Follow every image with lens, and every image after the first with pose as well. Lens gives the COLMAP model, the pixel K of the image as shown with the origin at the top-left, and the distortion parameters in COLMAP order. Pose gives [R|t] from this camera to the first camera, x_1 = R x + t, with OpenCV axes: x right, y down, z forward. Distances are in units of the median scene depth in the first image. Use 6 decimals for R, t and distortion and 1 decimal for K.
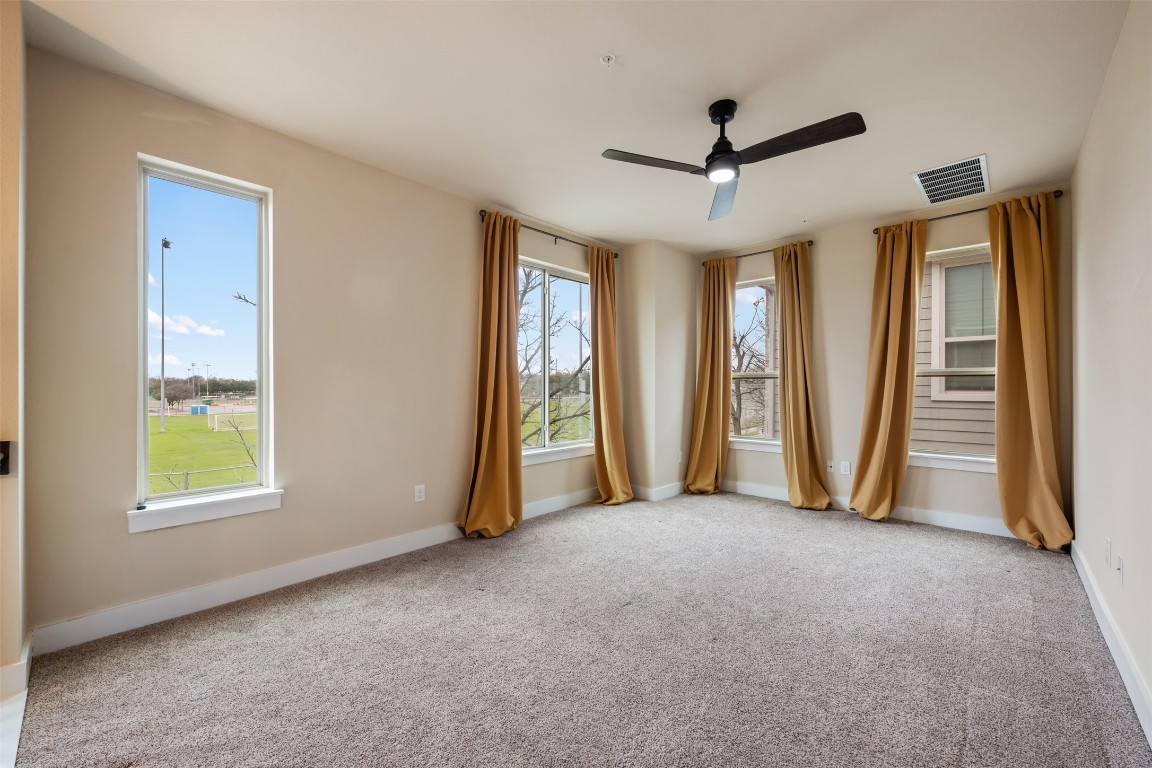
lens RADIAL K [[459.6, 0, 574.6], [0, 459.6, 392.2], [0, 0, 1]] dist [-0.000525, -0.000041]
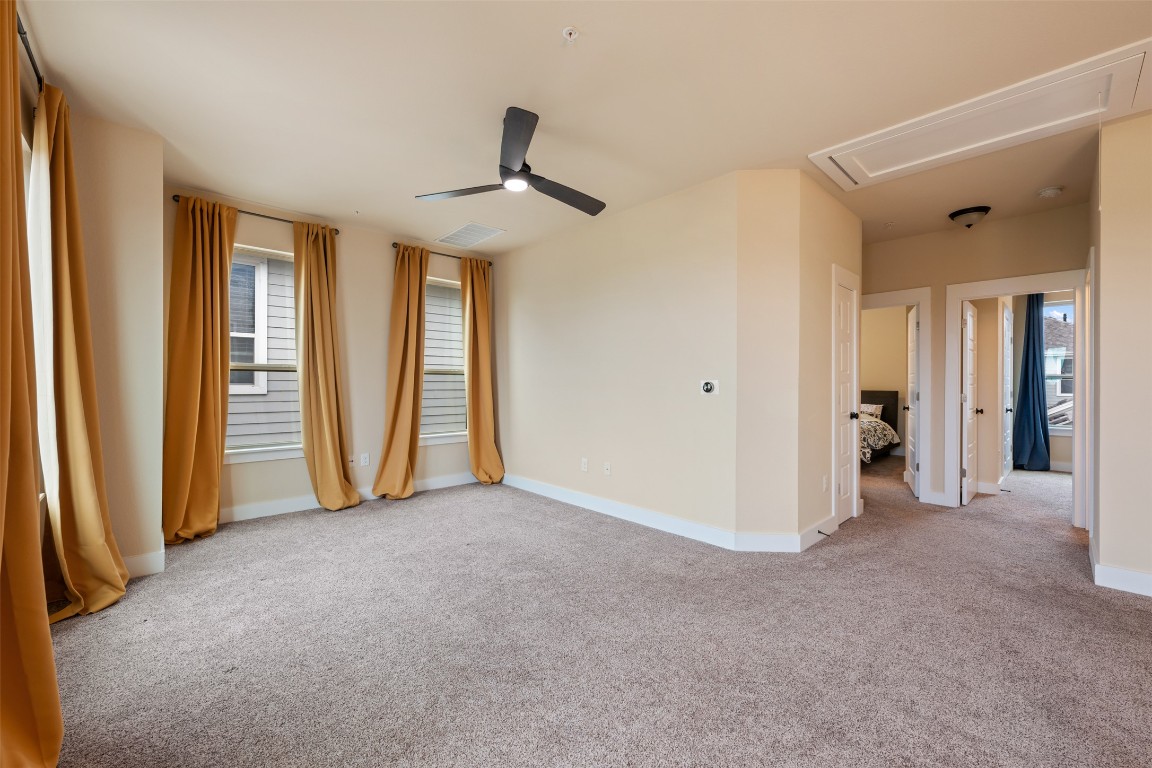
lens RADIAL K [[456.3, 0, 574.4], [0, 456.3, 386.9], [0, 0, 1]] dist [0.000194, 0.000157]
pose [[0.069815, -0.008989, 0.997519, -0.457447], [0.007711, 0.999934, 0.008472, -0.006369], [-0.997530, 0.007100, 0.069880, 0.496626]]
